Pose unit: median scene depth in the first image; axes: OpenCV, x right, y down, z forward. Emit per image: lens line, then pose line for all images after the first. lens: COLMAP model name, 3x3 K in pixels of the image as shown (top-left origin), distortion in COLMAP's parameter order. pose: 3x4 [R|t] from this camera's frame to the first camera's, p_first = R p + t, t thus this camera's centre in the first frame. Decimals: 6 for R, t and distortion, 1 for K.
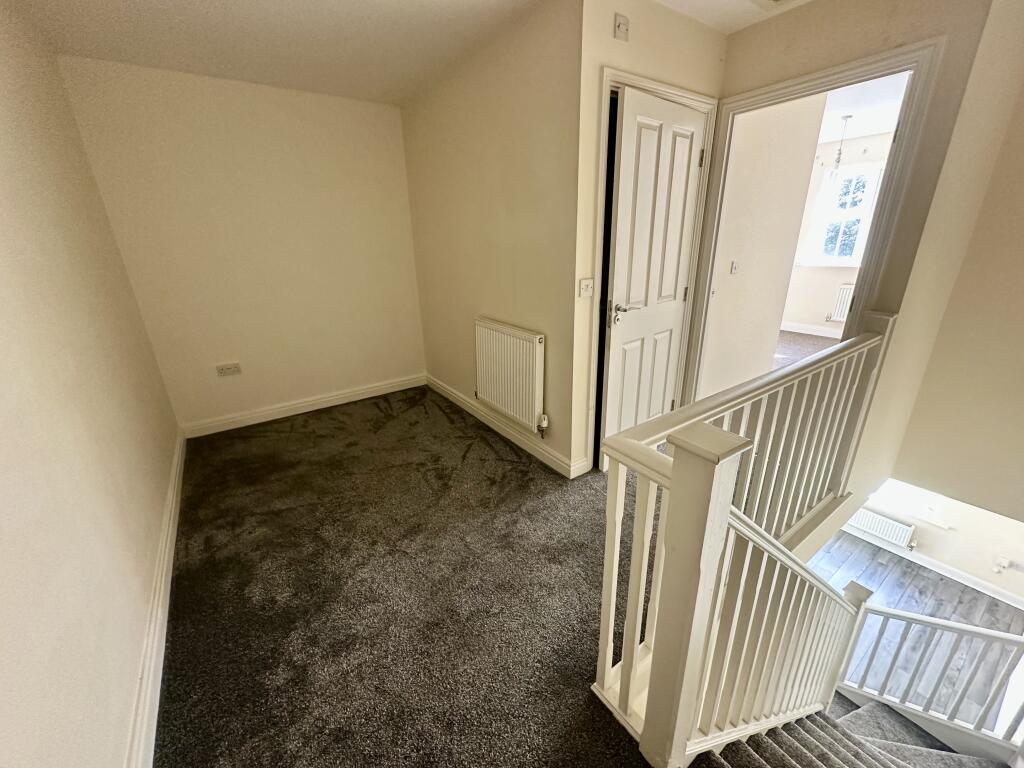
lens RADIAL K [[410.7, 0, 513.4], [0, 410.7, 383.0], [0, 0, 1]] dist [-0.000645, -0.000169]
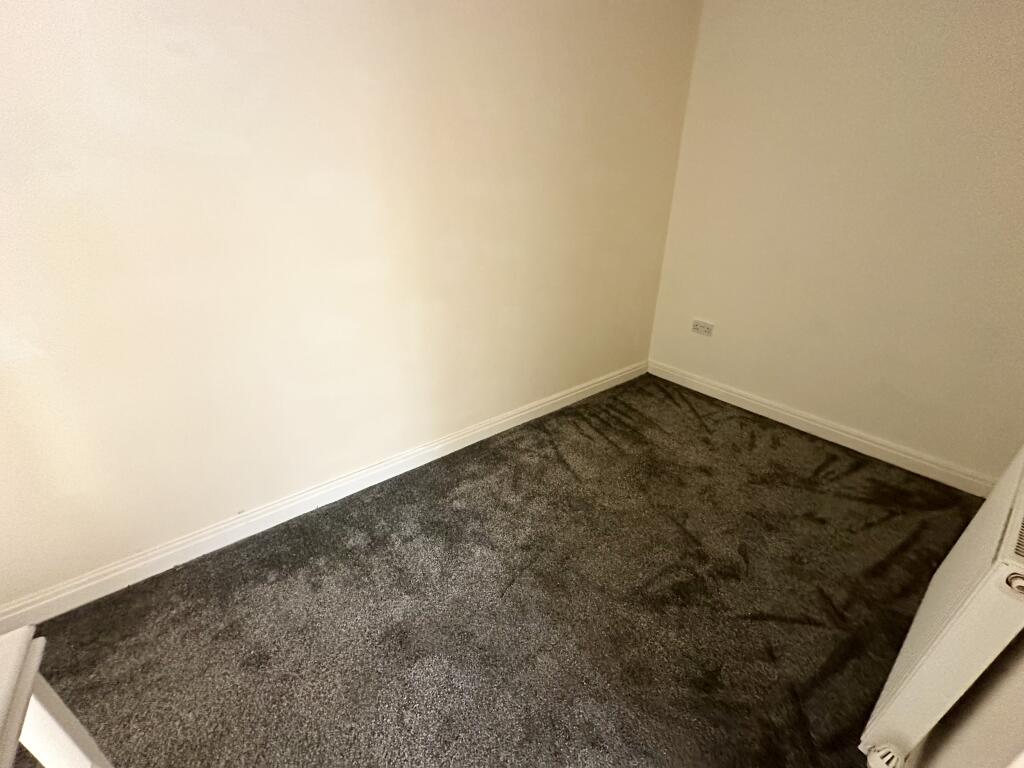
lens RADIAL K [[410.7, 0, 509.1], [0, 410.7, 384.9], [0, 0, 1]] dist [-0.000645, -0.000169]
pose [[0.036528, 0.451564, -0.891491, 0.309188], [-0.331509, 0.847047, 0.415469, -0.281195], [0.942745, 0.280361, 0.180638, 0.773450]]
